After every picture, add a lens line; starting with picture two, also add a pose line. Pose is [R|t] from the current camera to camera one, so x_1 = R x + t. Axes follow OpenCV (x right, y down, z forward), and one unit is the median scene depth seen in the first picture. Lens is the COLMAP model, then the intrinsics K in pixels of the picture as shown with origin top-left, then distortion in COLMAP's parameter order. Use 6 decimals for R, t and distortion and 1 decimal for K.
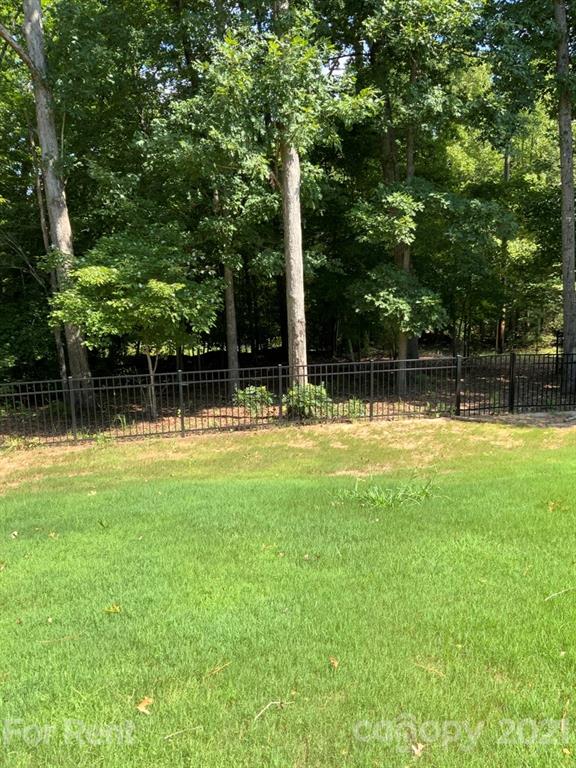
lens RADIAL K [[637.4, 0, 295.9], [0, 637.4, 398.9], [0, 0, 1]] dist [0.079884, -0.190134]
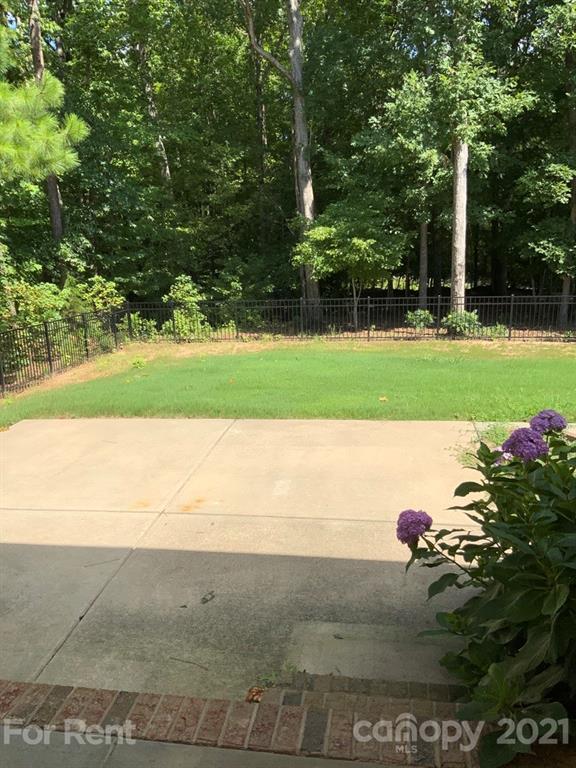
lens RADIAL K [[644.1, 0, 288.0], [0, 644.1, 384.0], [0, 0, 1]] dist [0.141570, -0.305908]
pose [[0.922675, 0.089990, -0.374929, 0.209793], [-0.061720, 0.994315, 0.086763, 0.035140], [0.380606, -0.056913, 0.922984, -0.446677]]
